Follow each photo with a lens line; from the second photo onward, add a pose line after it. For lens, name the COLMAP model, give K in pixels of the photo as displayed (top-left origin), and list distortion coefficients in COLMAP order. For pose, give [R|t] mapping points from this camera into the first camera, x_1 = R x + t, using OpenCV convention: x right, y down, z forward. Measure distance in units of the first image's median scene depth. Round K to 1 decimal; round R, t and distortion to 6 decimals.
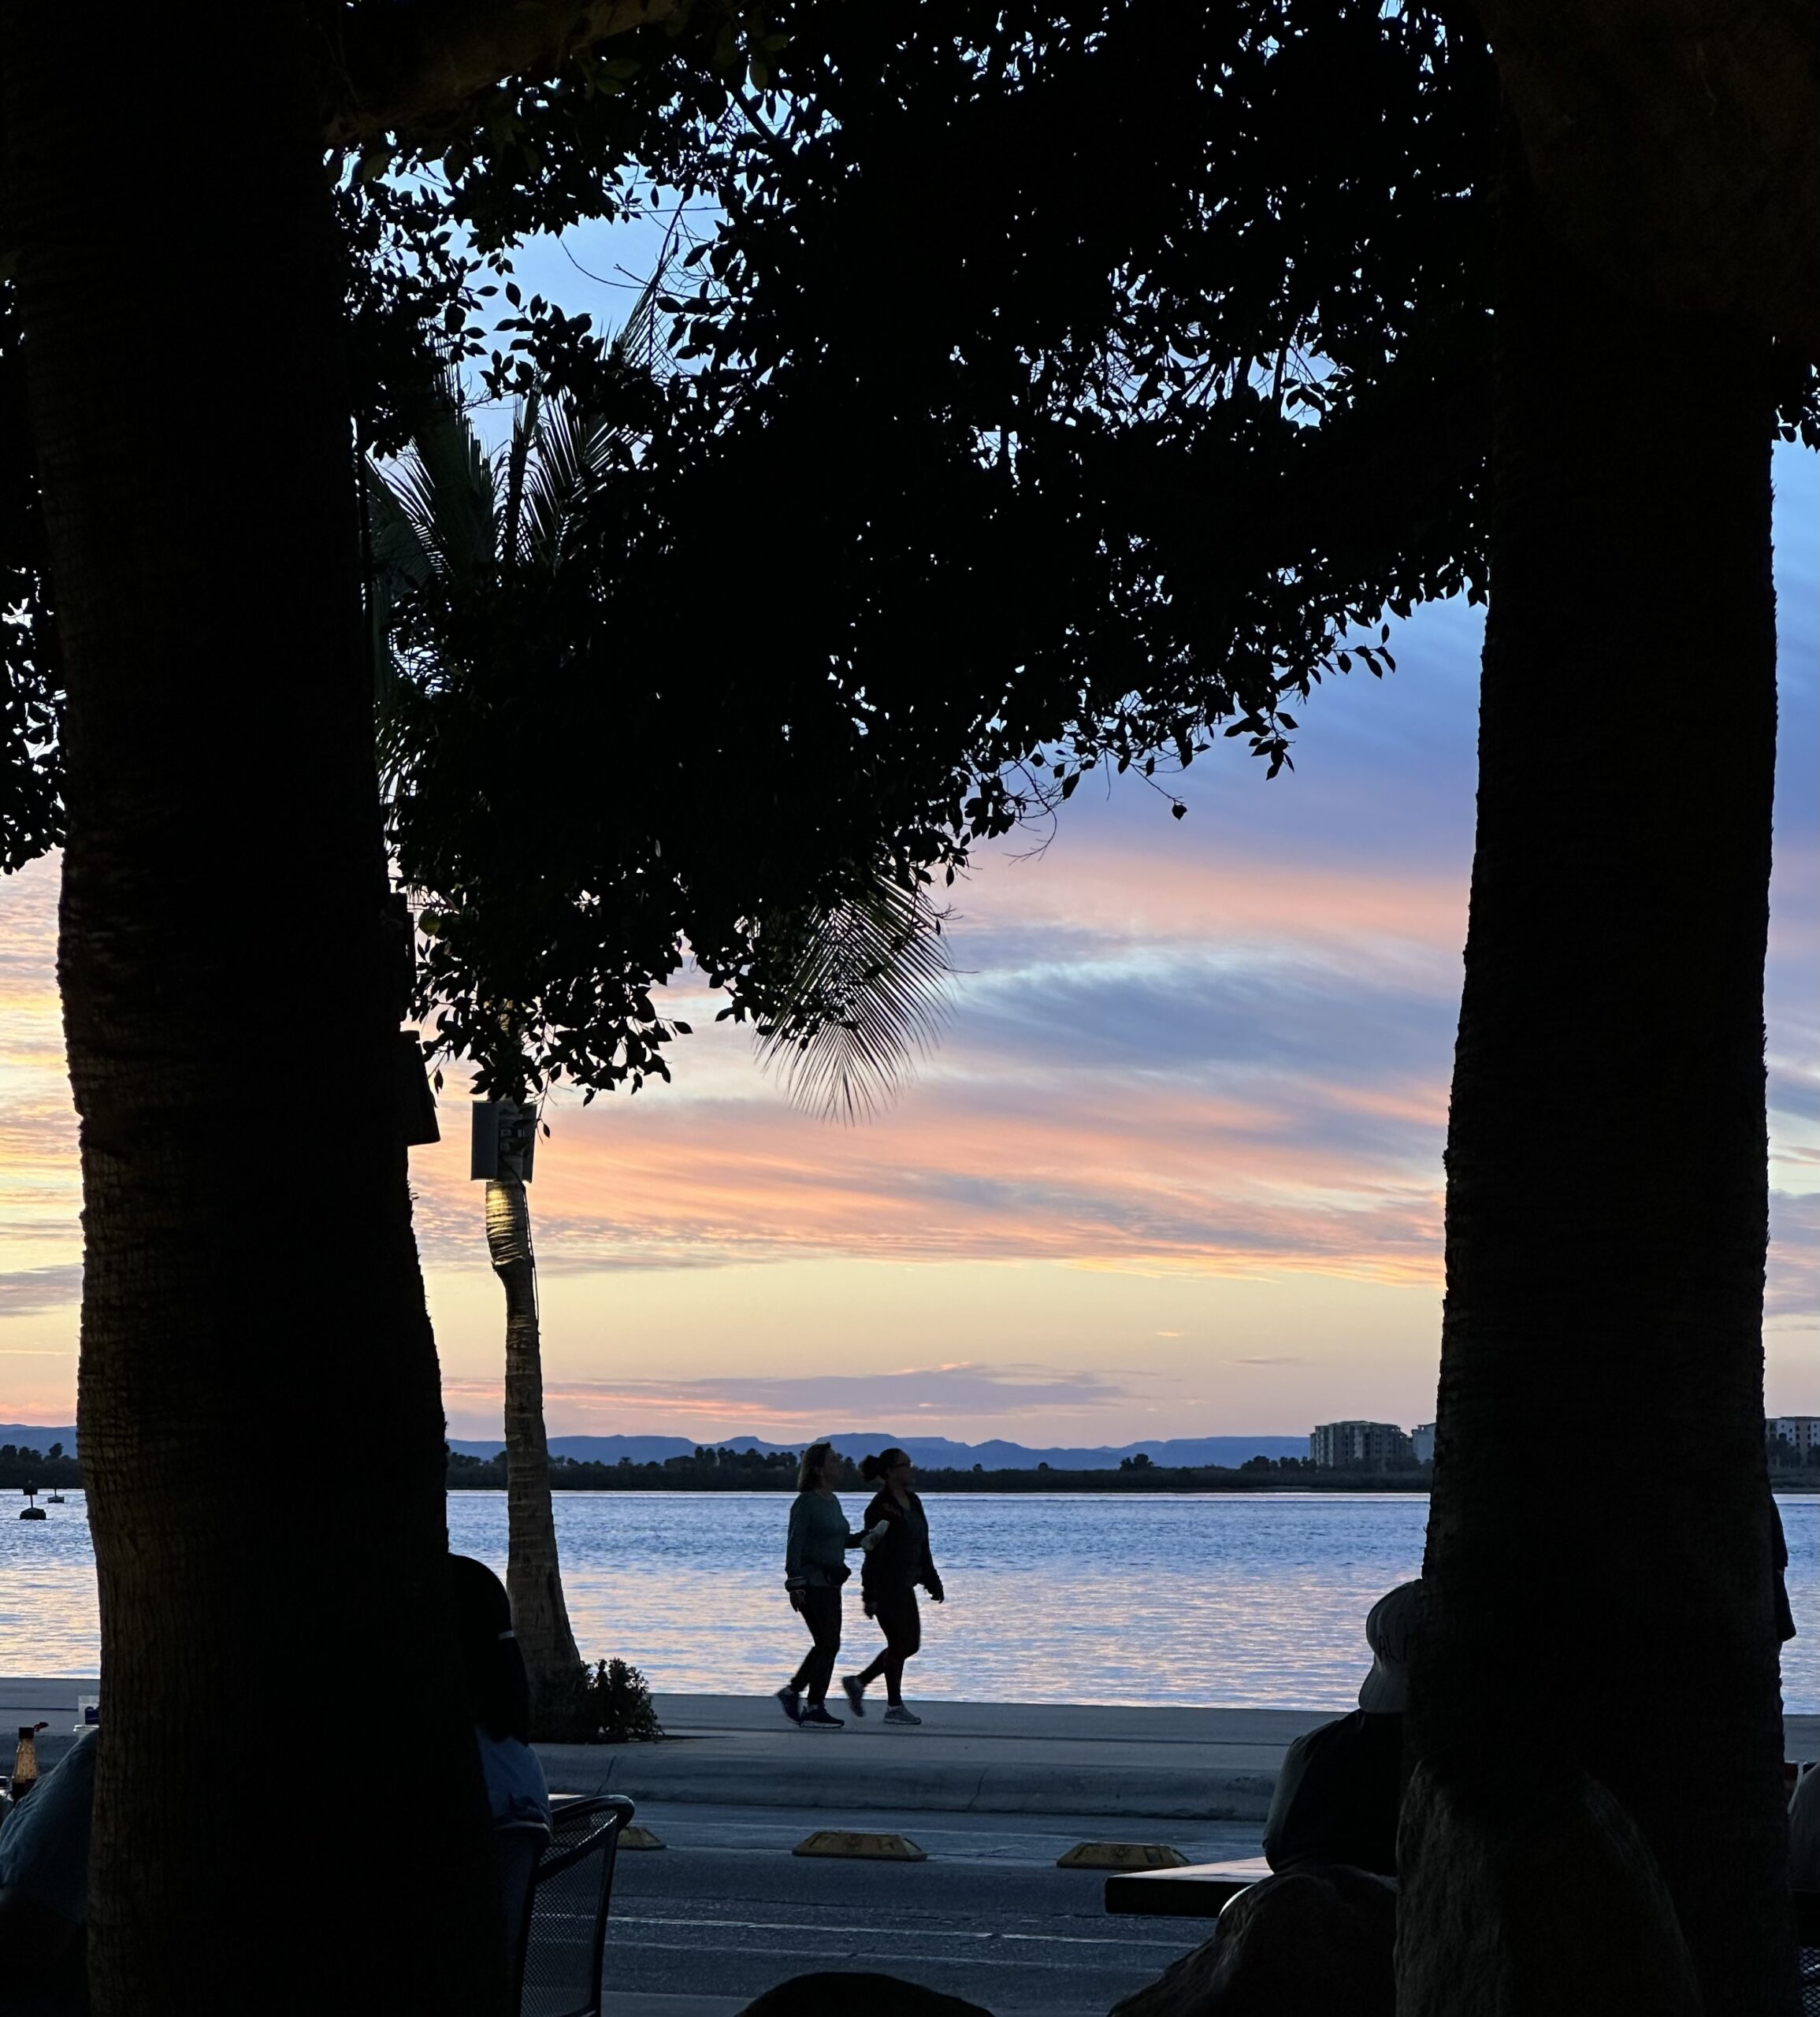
lens RADIAL K [[5494.5, 0, 910.0], [0, 5494.5, 1008.5], [0, 0, 1]] dist [-0.004334, 0.914152]
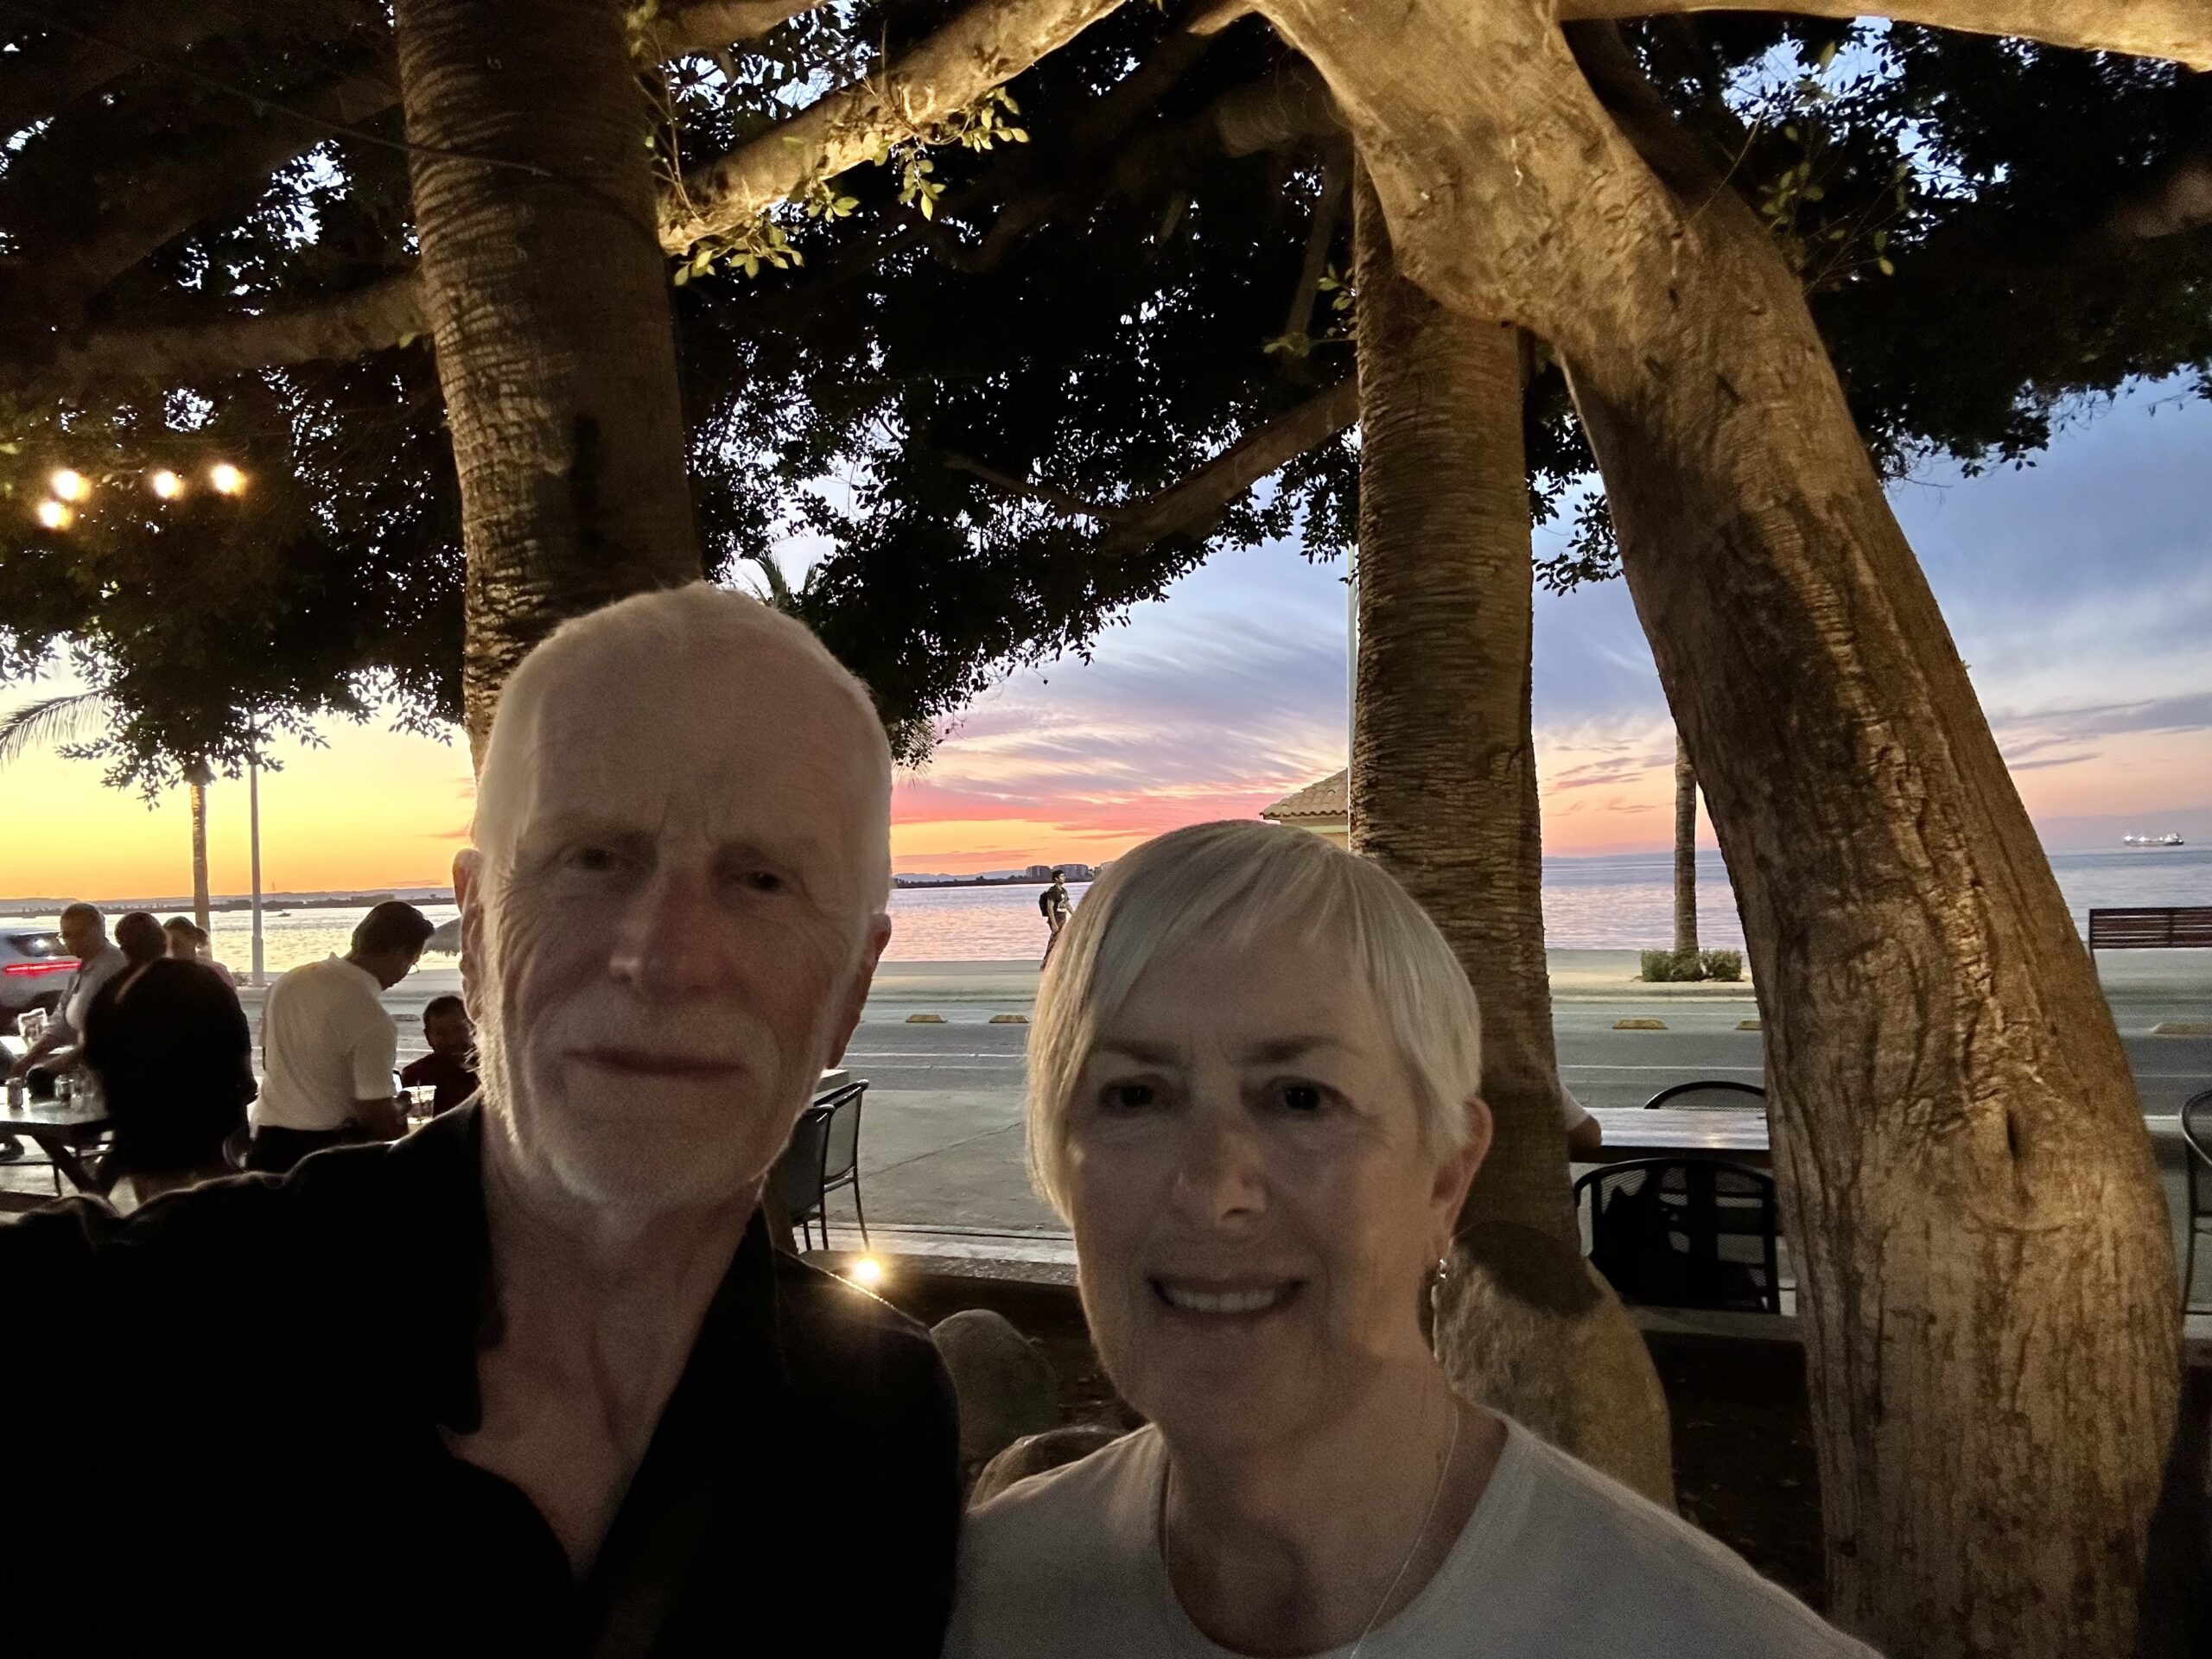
lens RADIAL K [[1464.7, 0, 1106.0], [0, 1464.7, 829.5], [0, 0, 1]] dist [0.056787, -0.000602]
pose [[0.991403, -0.032214, 0.126819, -0.019093], [0.025976, 0.998384, 0.050536, 0.002457], [-0.128243, -0.046807, 0.990638, 0.268375]]
